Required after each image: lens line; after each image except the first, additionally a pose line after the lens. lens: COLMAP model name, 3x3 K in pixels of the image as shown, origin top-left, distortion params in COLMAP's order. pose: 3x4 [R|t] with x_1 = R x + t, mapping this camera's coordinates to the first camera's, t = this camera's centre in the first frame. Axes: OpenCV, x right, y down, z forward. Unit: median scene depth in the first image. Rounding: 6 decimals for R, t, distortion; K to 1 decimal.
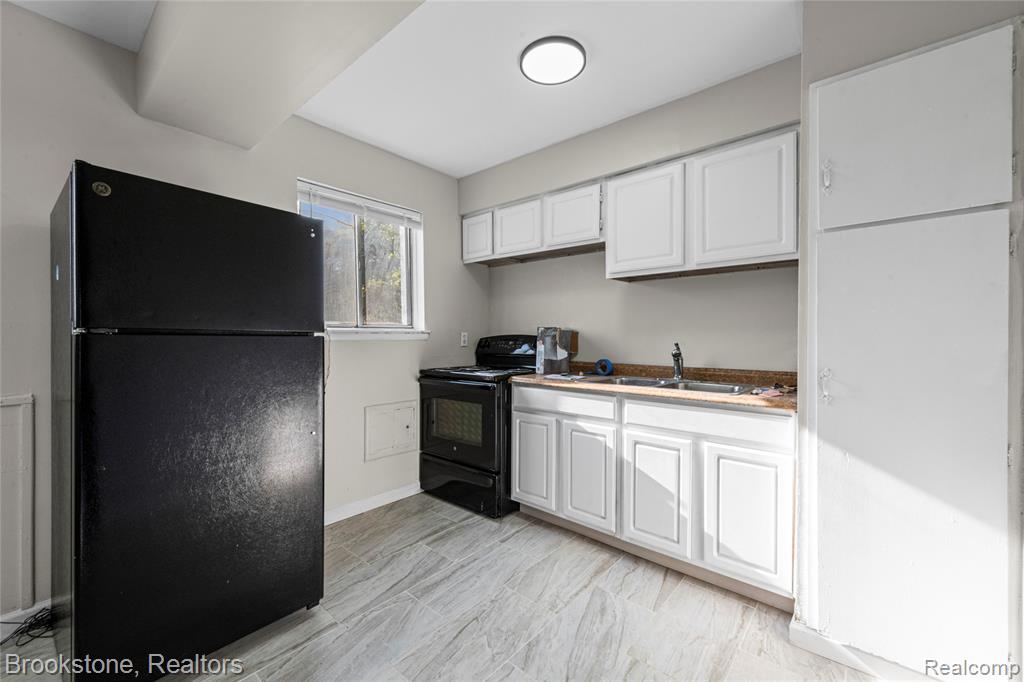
lens RADIAL K [[418.3, 0, 515.5], [0, 418.3, 338.8], [0, 0, 1]] dist [0.012477, -0.002627]
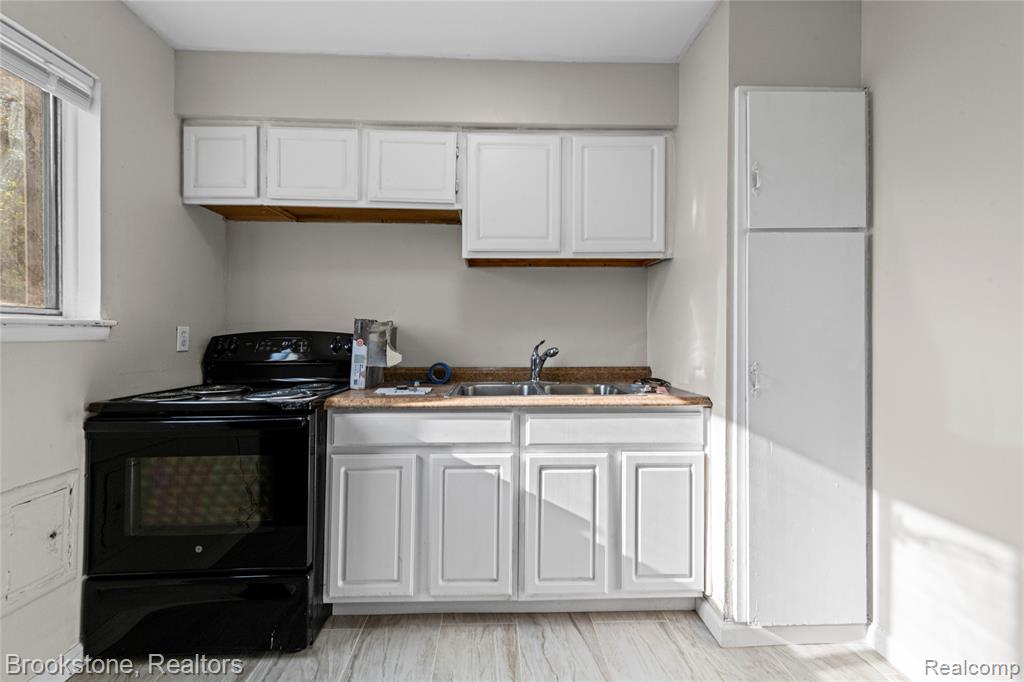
lens RADIAL K [[418.3, 0, 513.5], [0, 418.3, 327.5], [0, 0, 1]] dist [0.012477, -0.002627]
pose [[0.733924, 0.011119, 0.679141, -0.237992], [0.006026, 0.999720, -0.022880, 0.002492], [-0.679205, 0.020885, 0.733651, 0.381130]]
